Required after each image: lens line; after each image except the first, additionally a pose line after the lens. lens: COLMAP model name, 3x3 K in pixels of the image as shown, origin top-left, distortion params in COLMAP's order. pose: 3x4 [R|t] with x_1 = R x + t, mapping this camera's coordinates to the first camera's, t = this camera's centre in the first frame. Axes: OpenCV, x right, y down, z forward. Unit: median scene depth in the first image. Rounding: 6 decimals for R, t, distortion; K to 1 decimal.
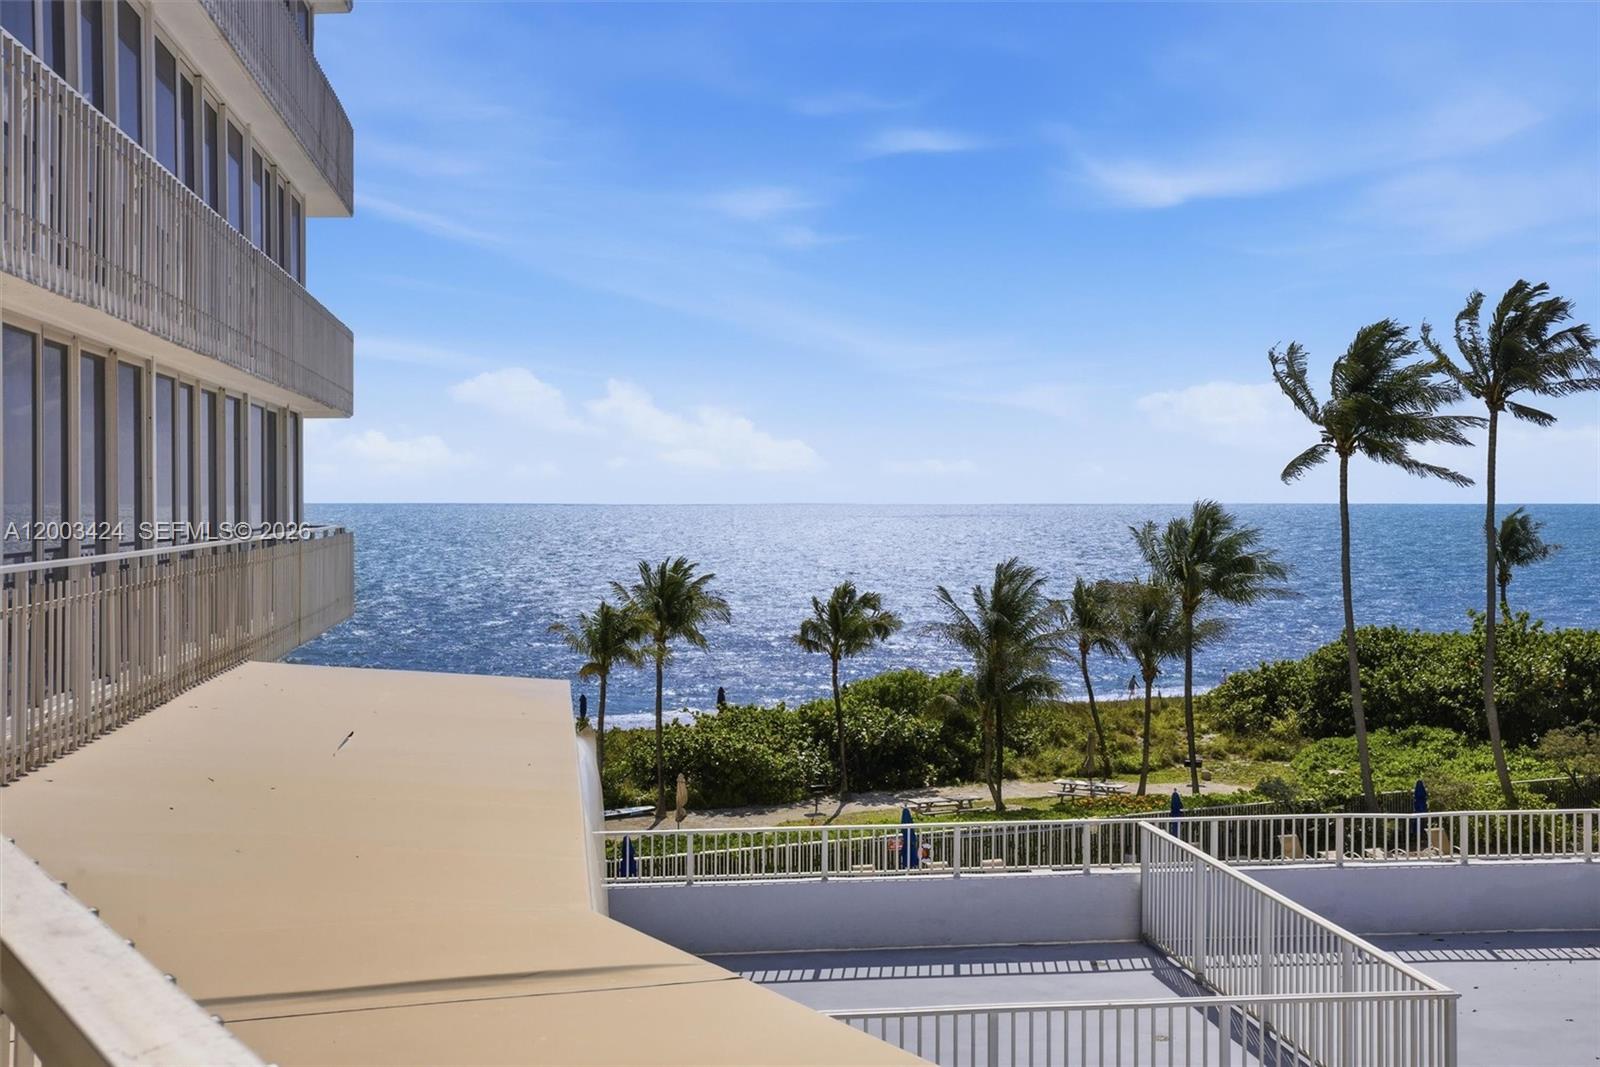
lens RADIAL K [[1740.3, 0, 800.0], [0, 1740.3, 533.5], [0, 0, 1]] dist [0.060993, -0.014812]
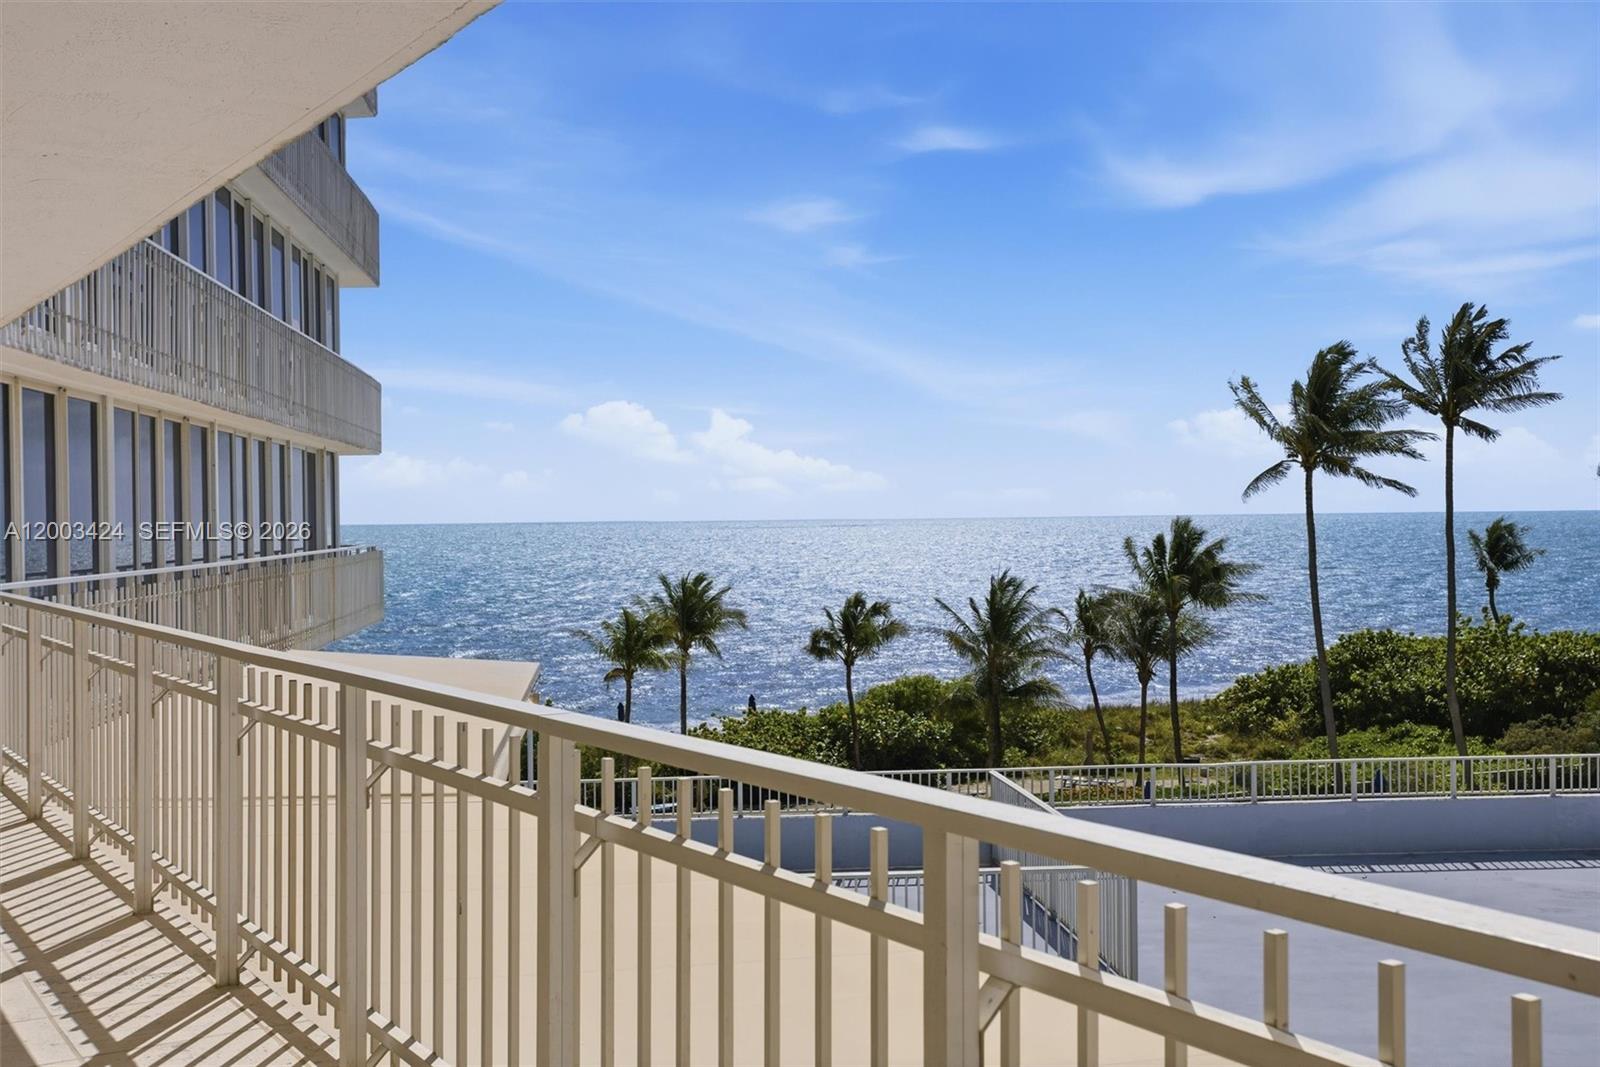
lens RADIAL K [[1740.3, 0, 800.0], [0, 1740.3, 533.5], [0, 0, 1]] dist [0.060993, -0.014812]
pose [[0.999359, -0.012276, -0.033622, 0.028122], [0.011965, 0.999884, -0.009446, 0.001066], [0.033734, 0.009038, 0.999390, -0.074531]]
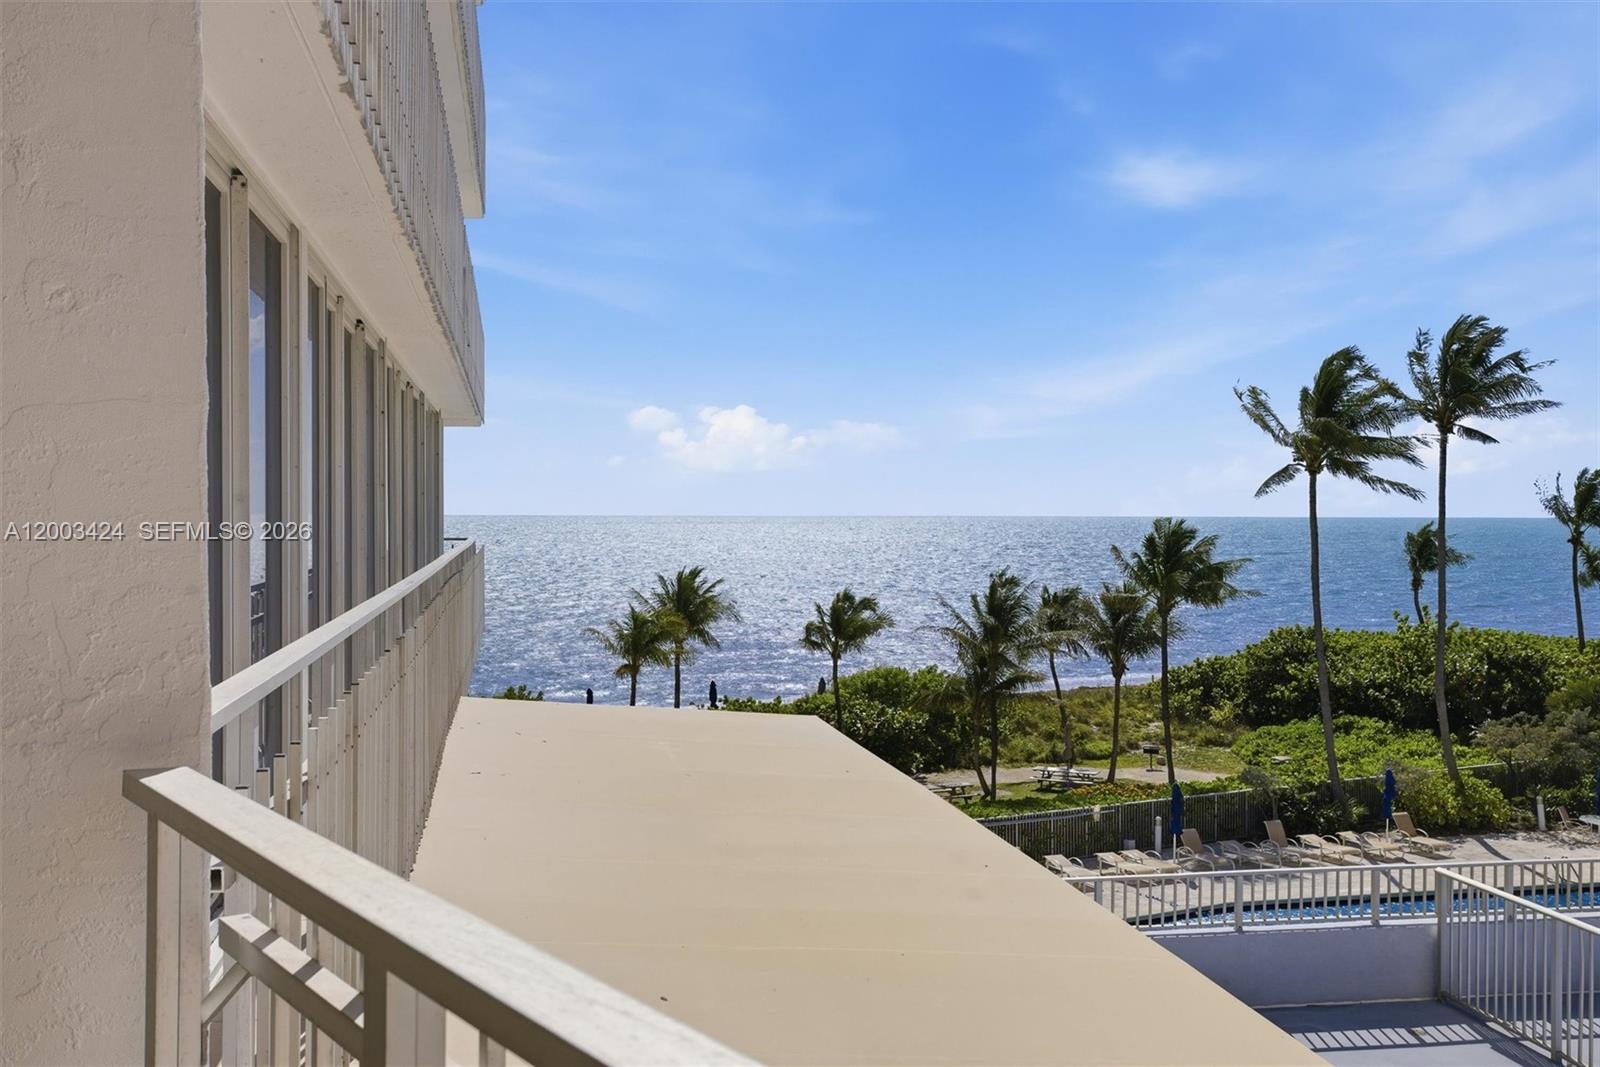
lens RADIAL K [[1492.6, 0, 800.0], [0, 1492.6, 533.5], [0, 0, 1]] dist [0.052489, -0.004200]
pose [[0.999101, 0.000244, 0.042385, -0.043208], [0.000025, 0.999980, -0.006329, -0.000703], [-0.042386, 0.006324, 0.999081, 0.059667]]
